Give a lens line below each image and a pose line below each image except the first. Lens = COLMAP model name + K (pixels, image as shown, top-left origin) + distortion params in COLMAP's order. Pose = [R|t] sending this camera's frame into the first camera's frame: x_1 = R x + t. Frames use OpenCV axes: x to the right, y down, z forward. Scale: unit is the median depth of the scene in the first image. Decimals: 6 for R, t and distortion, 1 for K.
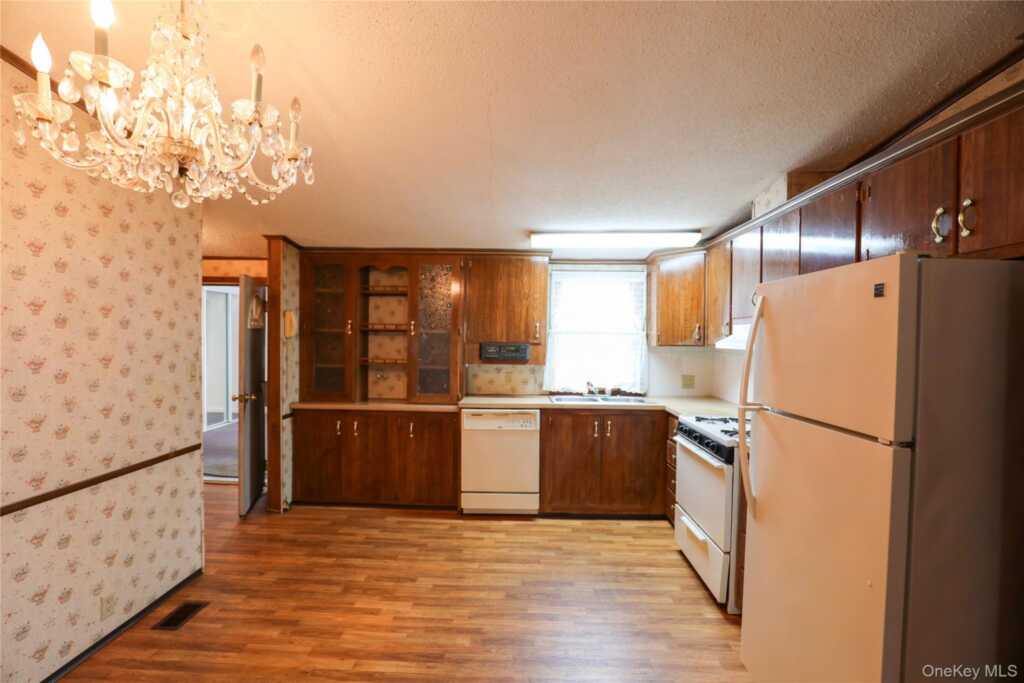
lens RADIAL K [[469.9, 0, 512.0], [0, 469.9, 341.5], [0, 0, 1]] dist [-0.003238, -0.000016]
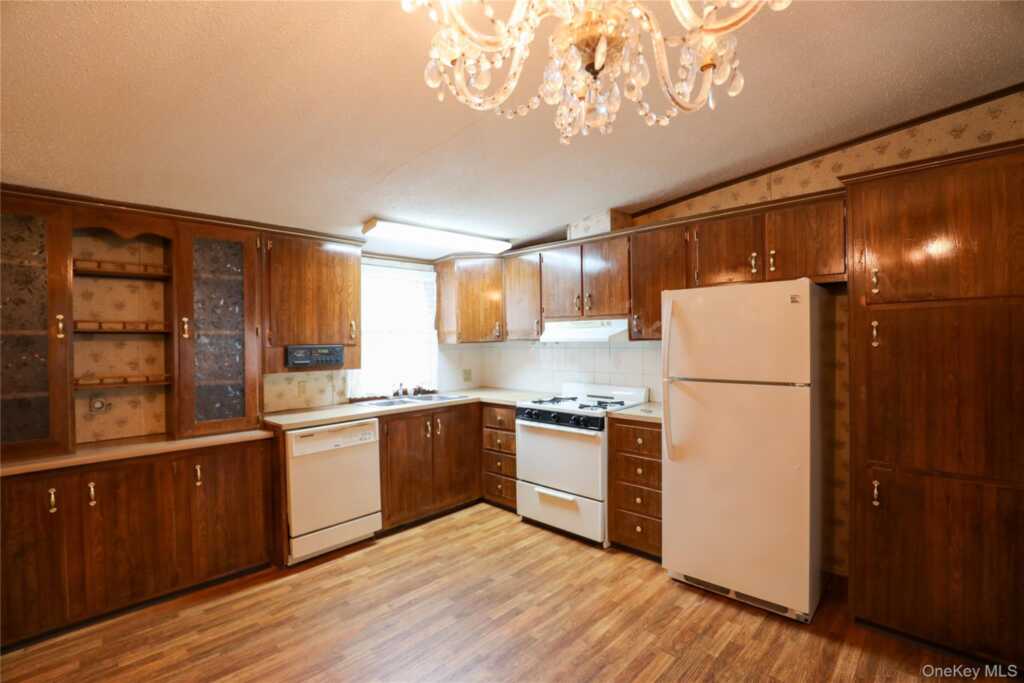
lens RADIAL K [[469.9, 0, 512.0], [0, 469.9, 341.5], [0, 0, 1]] dist [-0.003238, -0.000016]
pose [[0.684518, -0.027101, 0.728492, -0.407642], [0.030088, 0.999508, 0.008912, -0.000199], [-0.728375, 0.015819, 0.684996, 0.196742]]
